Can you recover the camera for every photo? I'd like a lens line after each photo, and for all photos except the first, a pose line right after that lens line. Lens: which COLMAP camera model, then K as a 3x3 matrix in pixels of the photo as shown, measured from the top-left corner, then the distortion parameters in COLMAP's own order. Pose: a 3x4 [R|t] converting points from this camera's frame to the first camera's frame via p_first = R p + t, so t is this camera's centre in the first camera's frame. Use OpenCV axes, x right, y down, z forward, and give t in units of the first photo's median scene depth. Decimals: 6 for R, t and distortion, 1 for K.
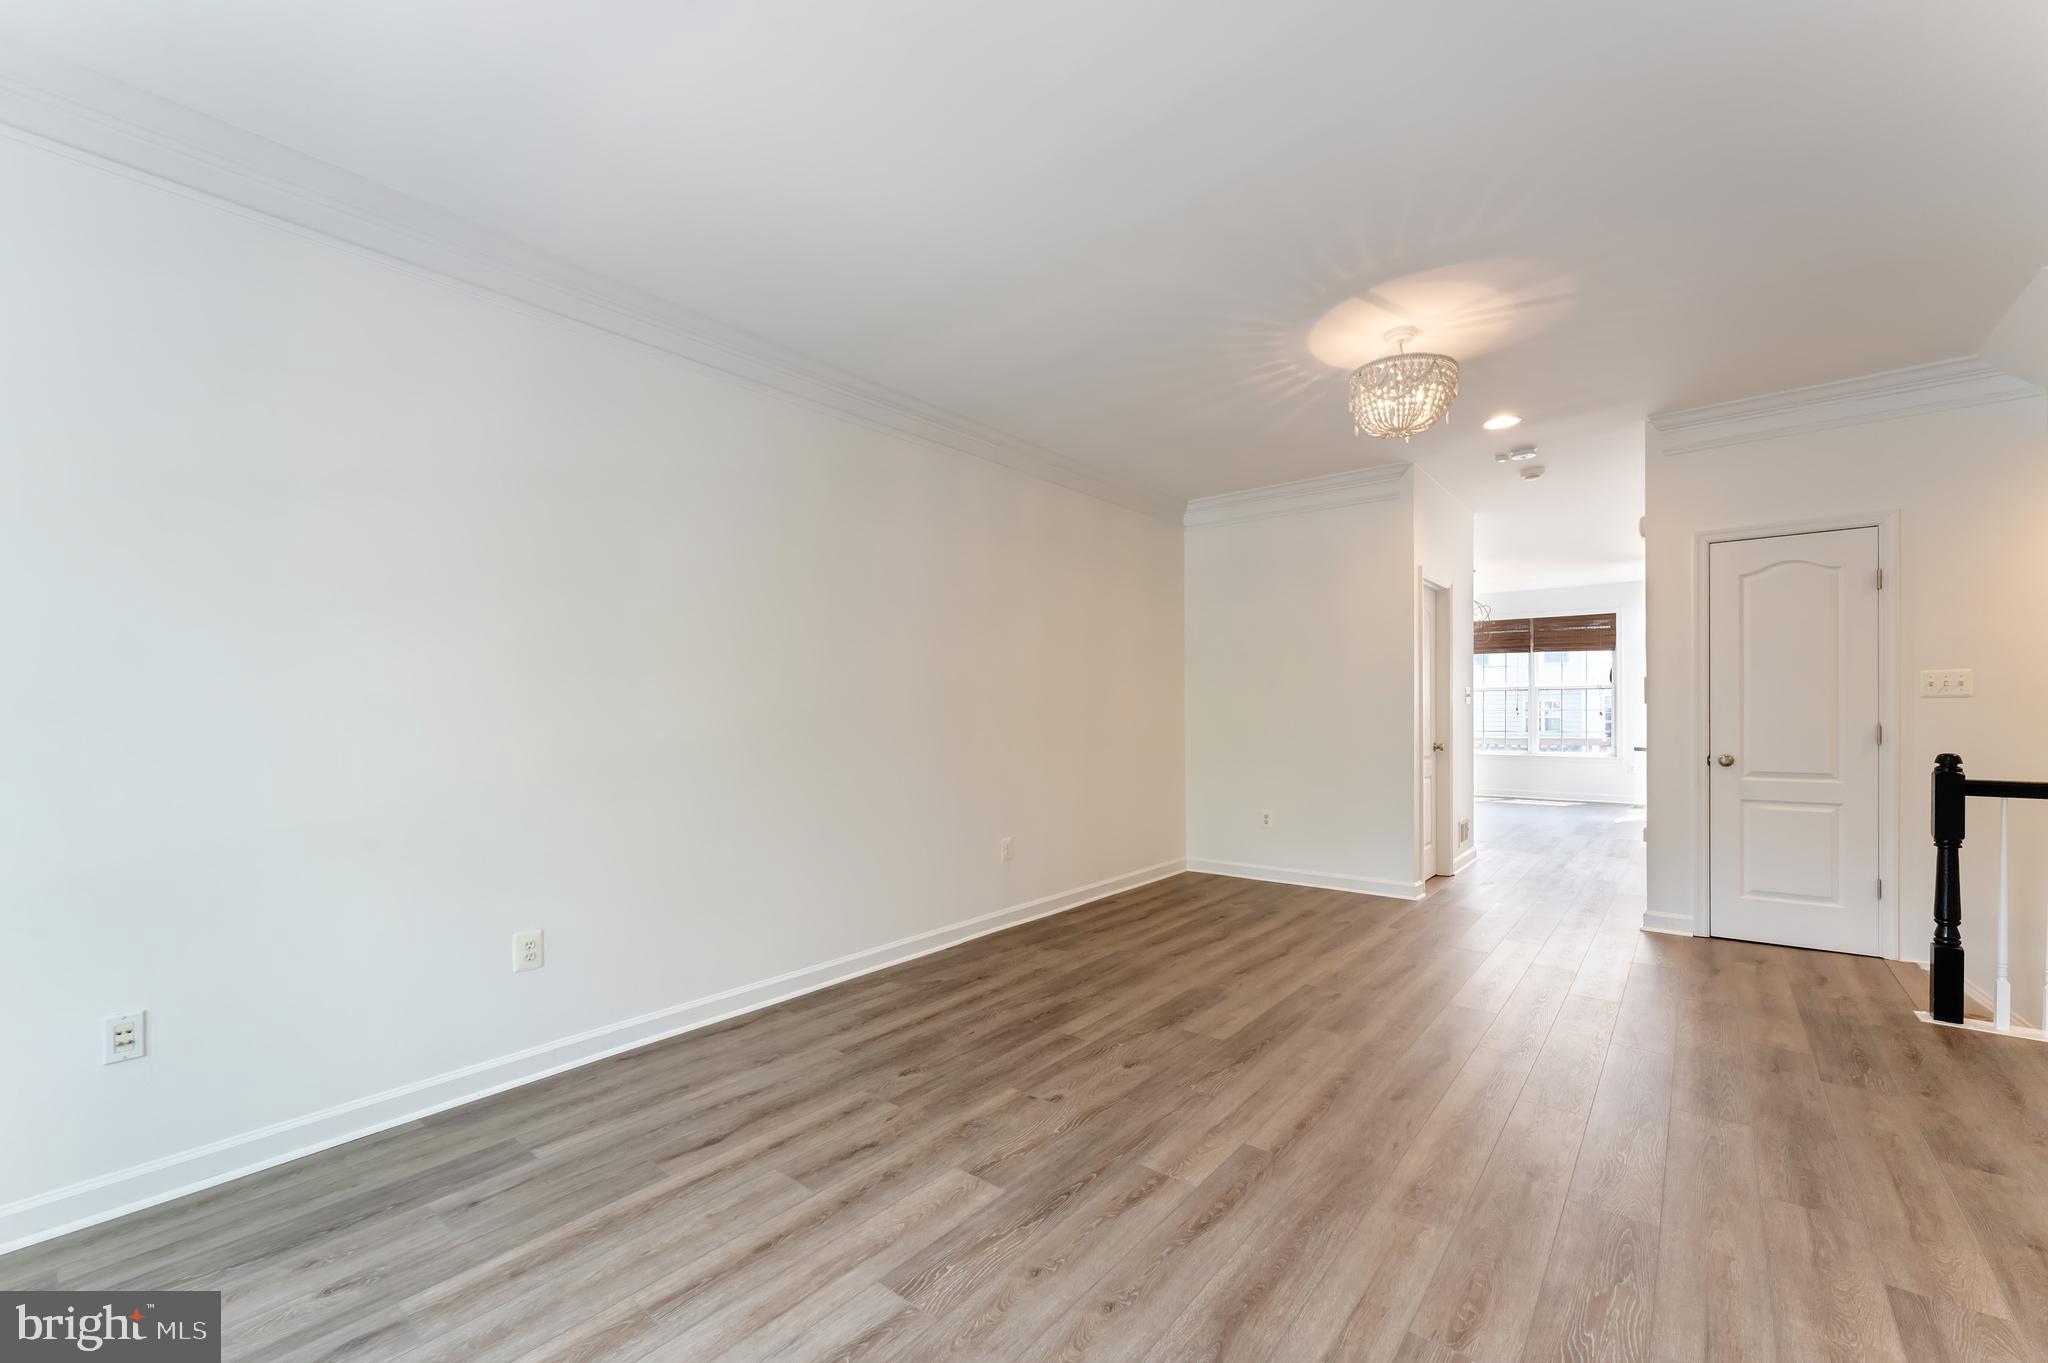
lens RADIAL K [[839.0, 0, 1019.9], [0, 839.0, 714.3], [0, 0, 1]] dist [0.001833, -0.000029]
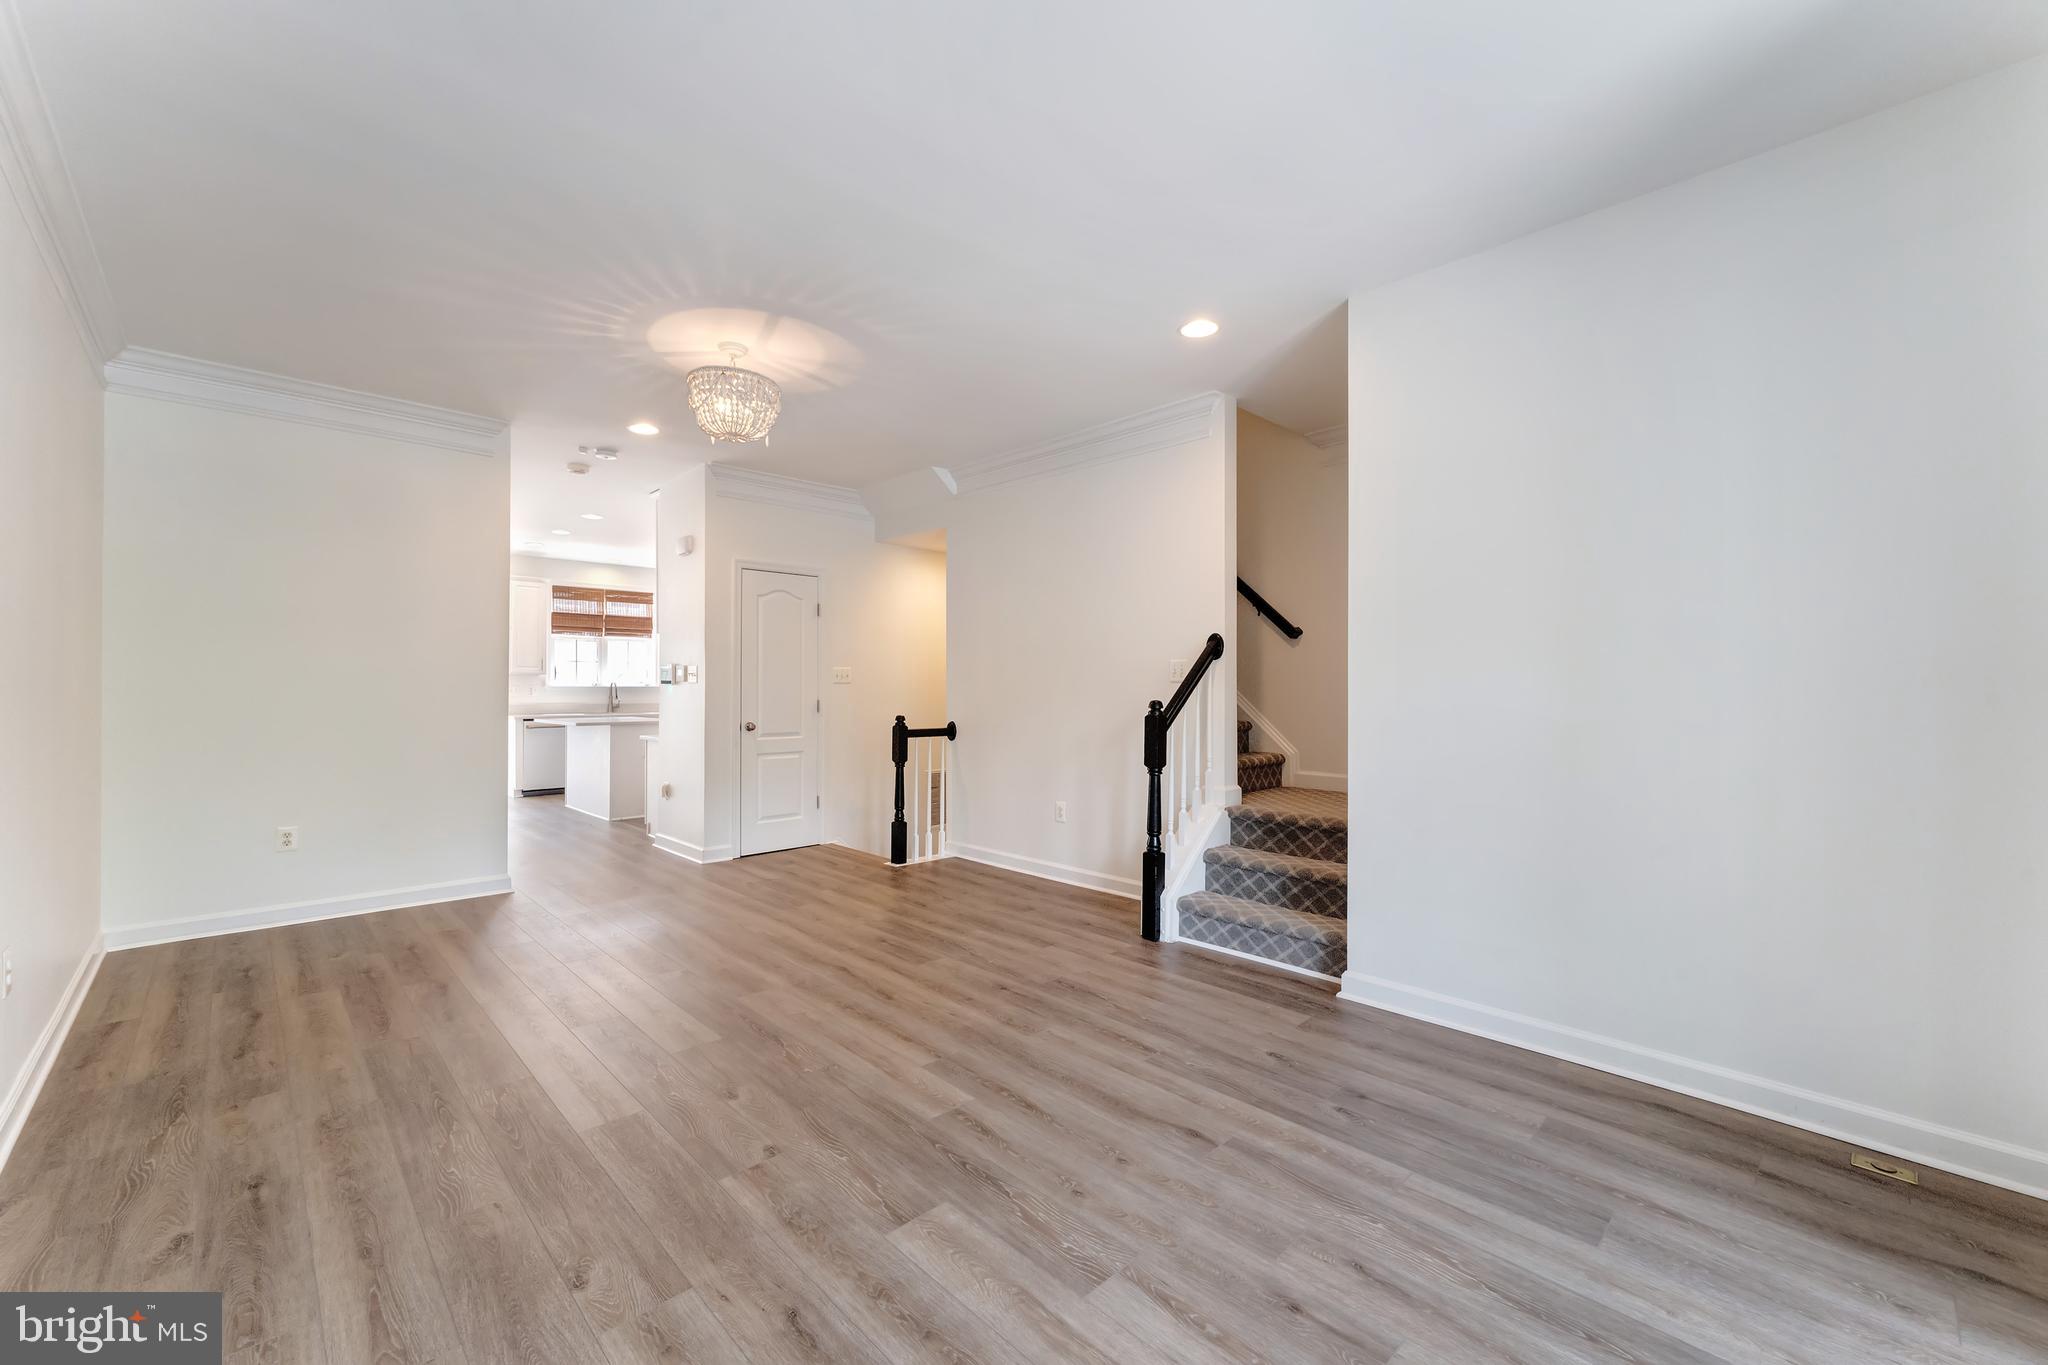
lens RADIAL K [[816.2, 0, 1022.0], [0, 816.2, 685.6], [0, 0, 1]] dist [0.000487, 0.000188]
pose [[0.111480, 0.010765, 0.993708, -0.627840], [0.000203, 0.999941, -0.010855, 0.002370], [-0.993767, 0.001412, 0.111472, 0.557540]]
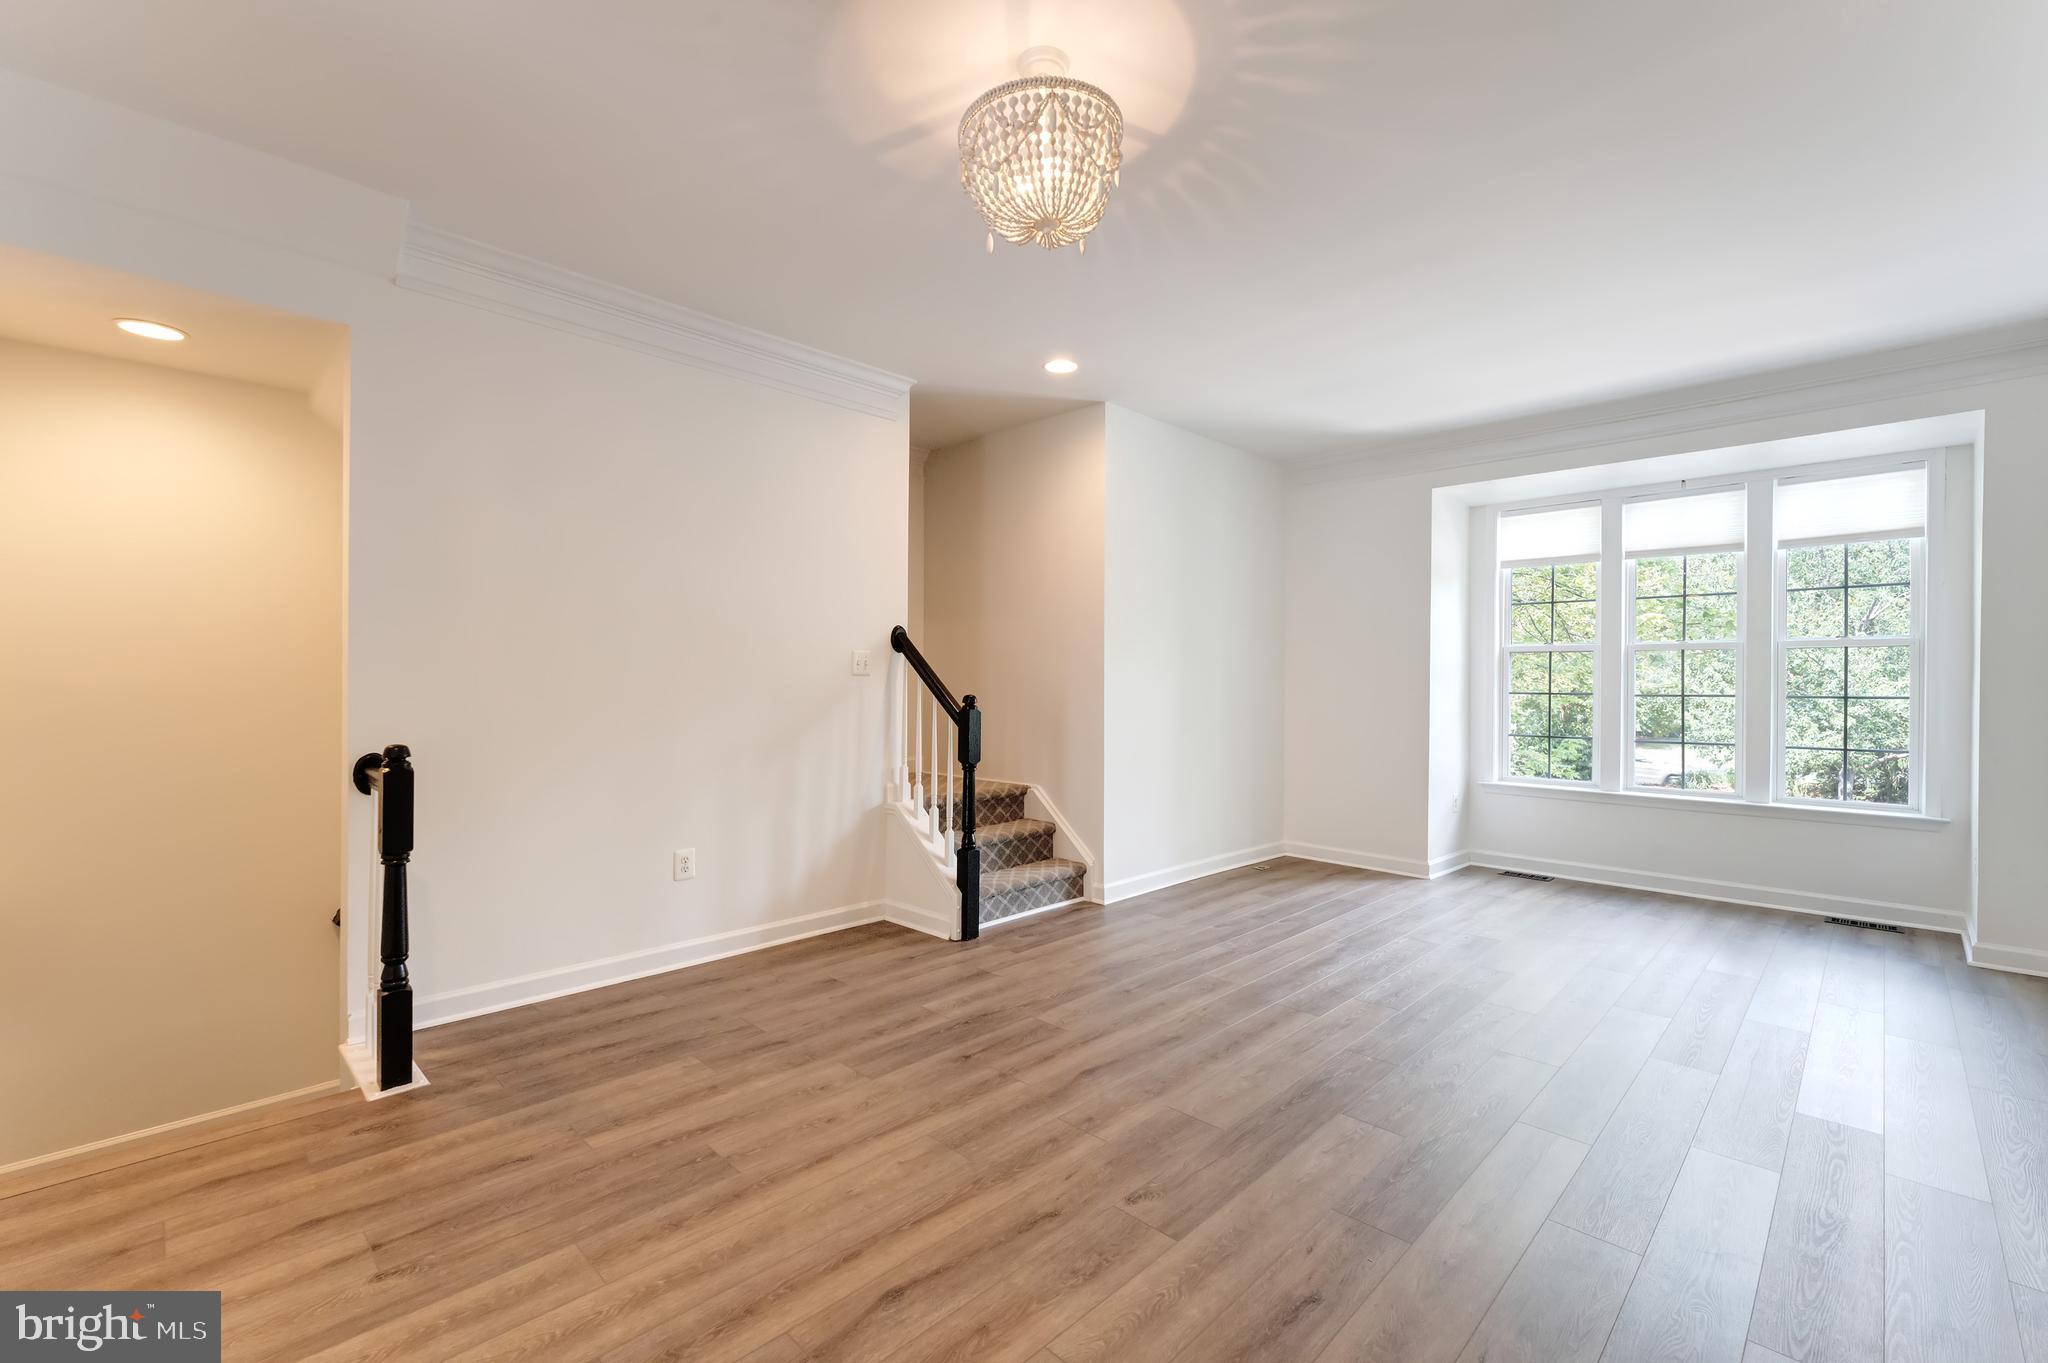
lens RADIAL K [[857.6, 0, 1024.0], [0, 857.6, 681.5], [0, 0, 1]] dist [0.001595, 0.000176]
pose [[-0.995371, 0.002872, 0.096060, 0.450892], [0.003483, 0.999975, 0.006188, -0.016680], [-0.096039, 0.006494, -0.995356, 1.792892]]
